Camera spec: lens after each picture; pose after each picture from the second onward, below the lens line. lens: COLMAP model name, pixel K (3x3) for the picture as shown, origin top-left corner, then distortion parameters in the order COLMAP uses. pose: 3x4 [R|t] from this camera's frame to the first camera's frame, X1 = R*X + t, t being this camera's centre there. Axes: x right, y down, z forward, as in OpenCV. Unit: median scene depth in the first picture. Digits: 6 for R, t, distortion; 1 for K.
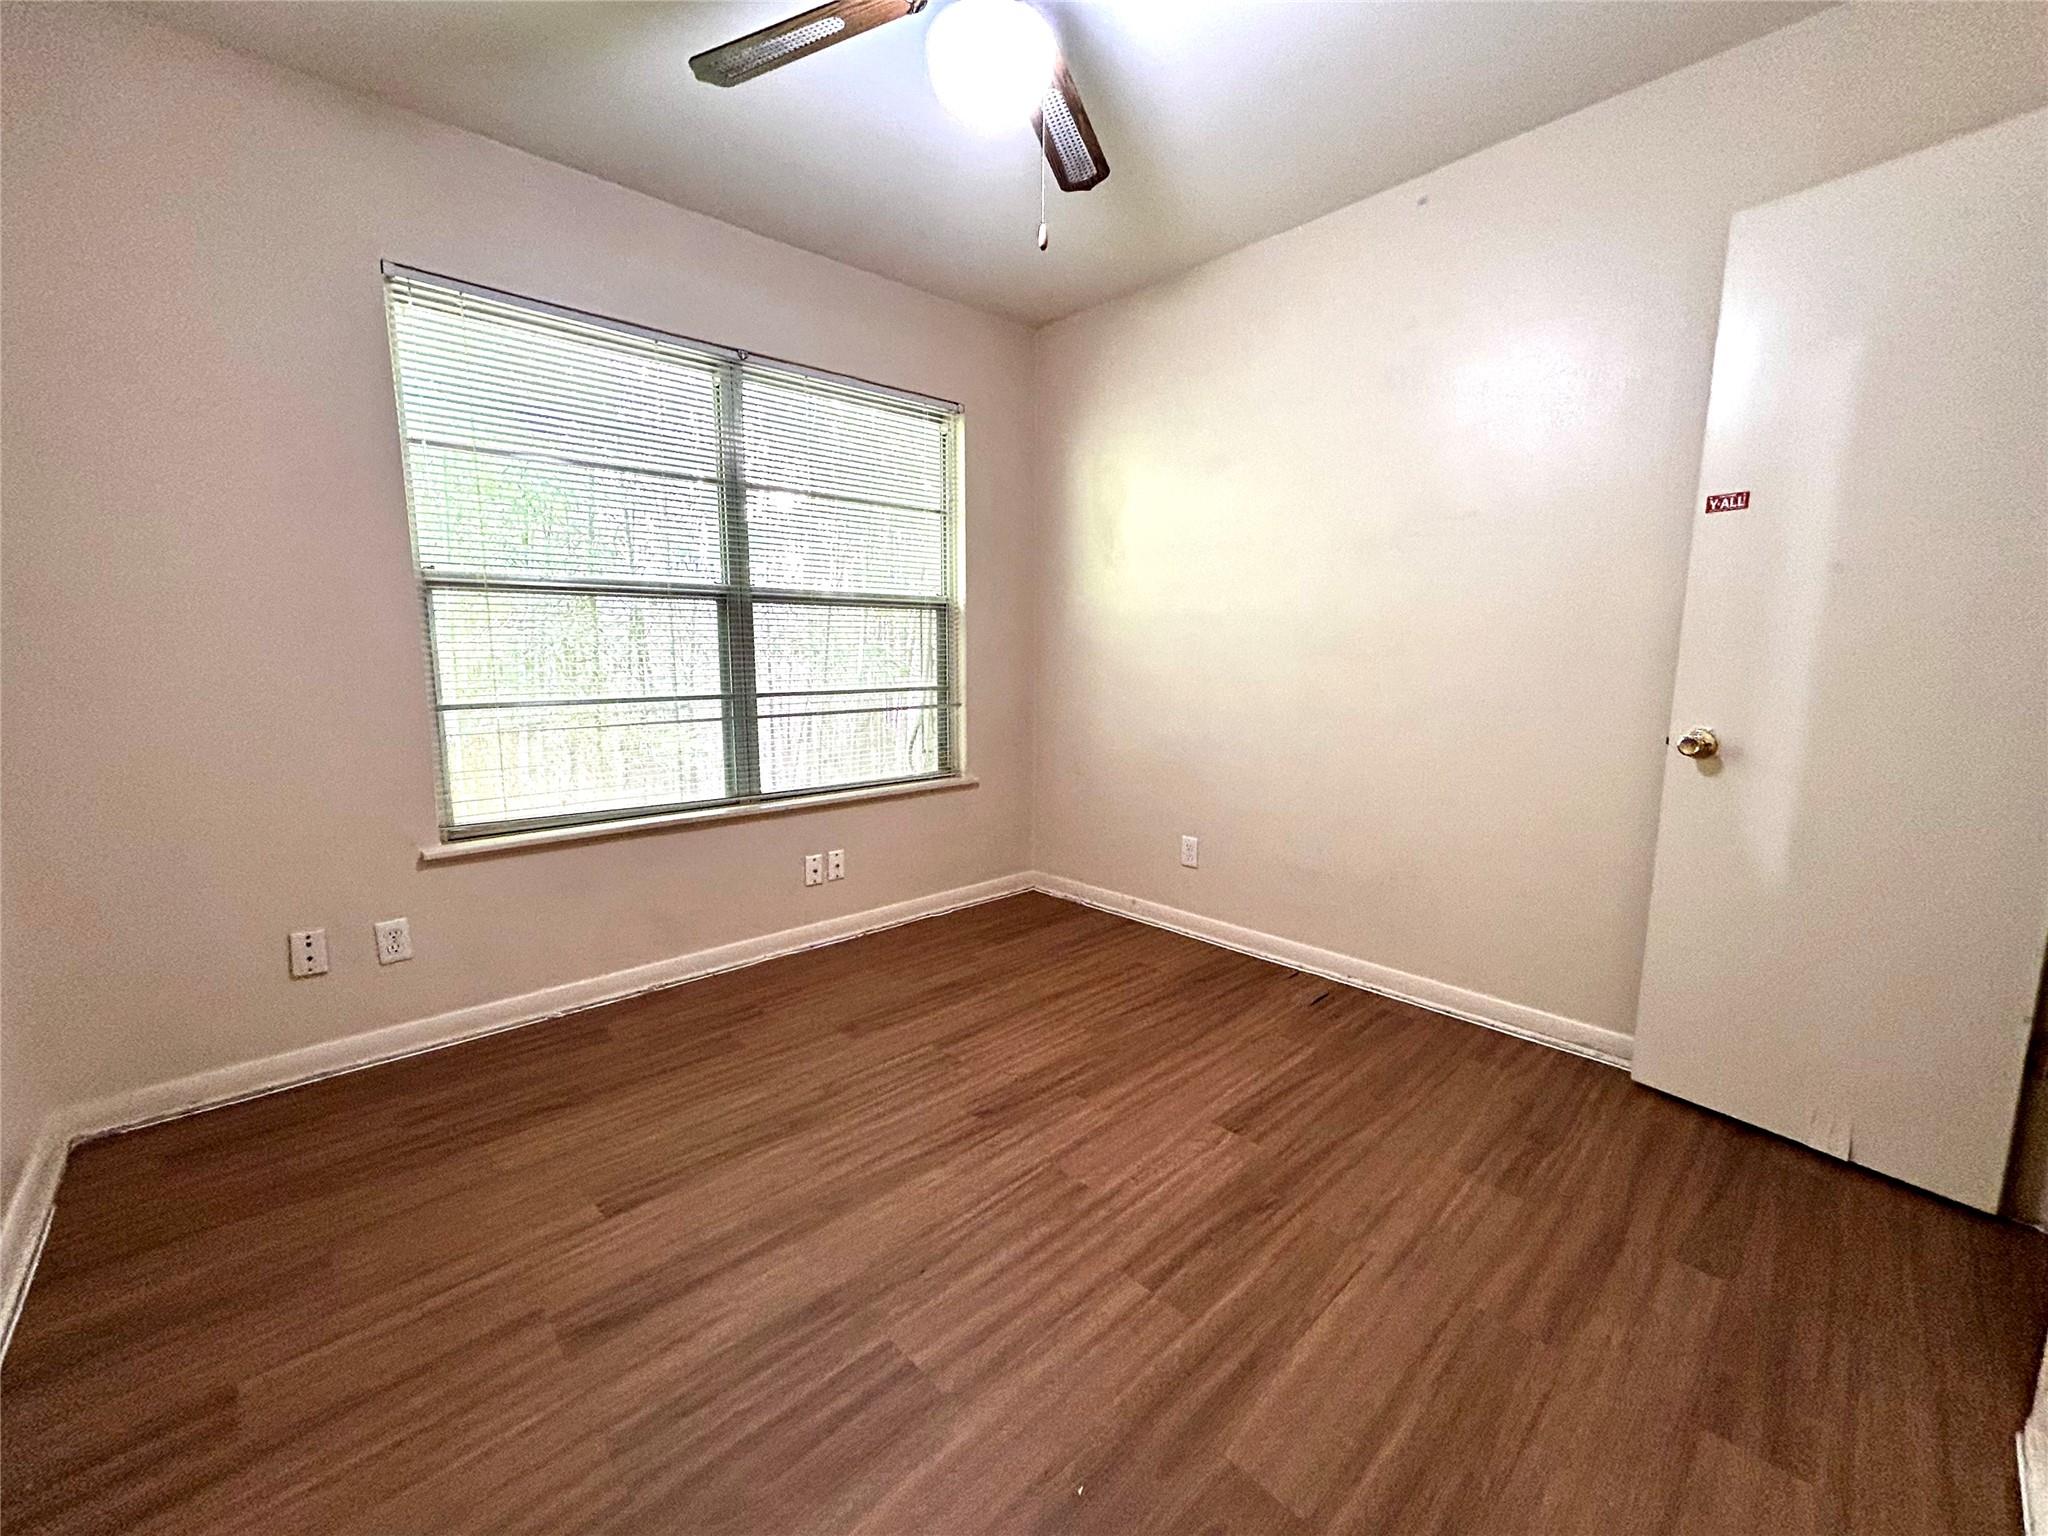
lens RADIAL K [[829.0, 0, 1016.8], [0, 829.0, 766.6], [0, 0, 1]] dist [-0.002182, 0.000166]
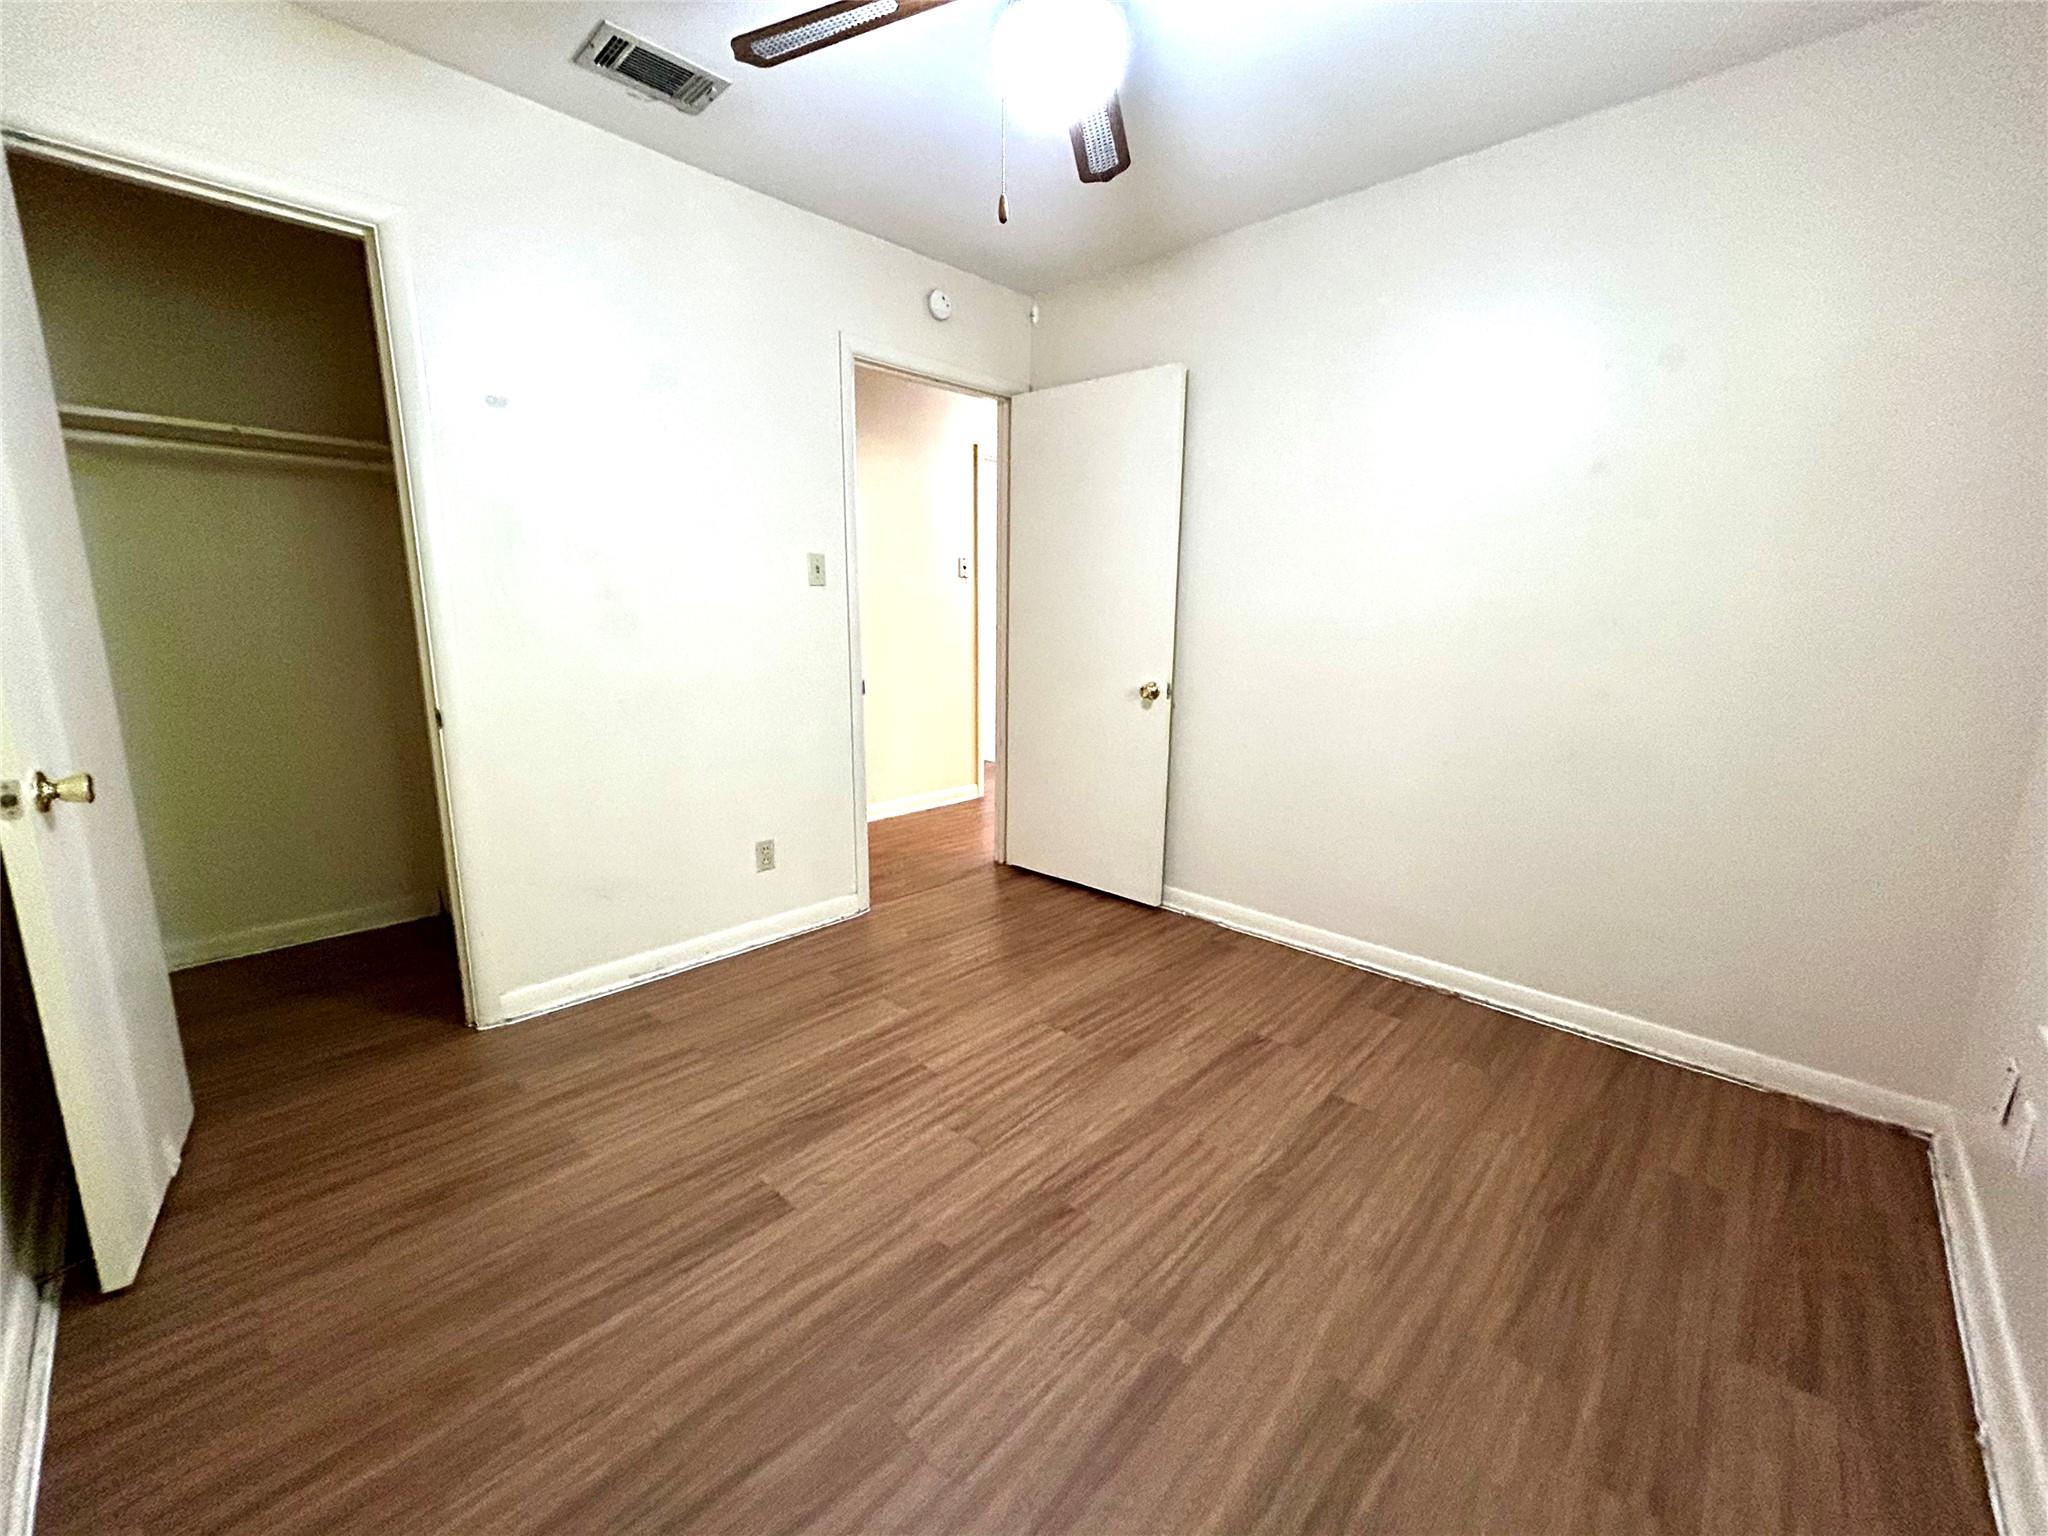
lens RADIAL K [[829.0, 0, 1016.8], [0, 829.0, 766.6], [0, 0, 1]] dist [-0.002182, 0.000166]
pose [[-0.997758, 0.000880, -0.066921, 0.070377], [-0.021097, 0.944799, 0.326971, -0.311612], [0.063514, 0.327650, -0.942662, 1.832383]]
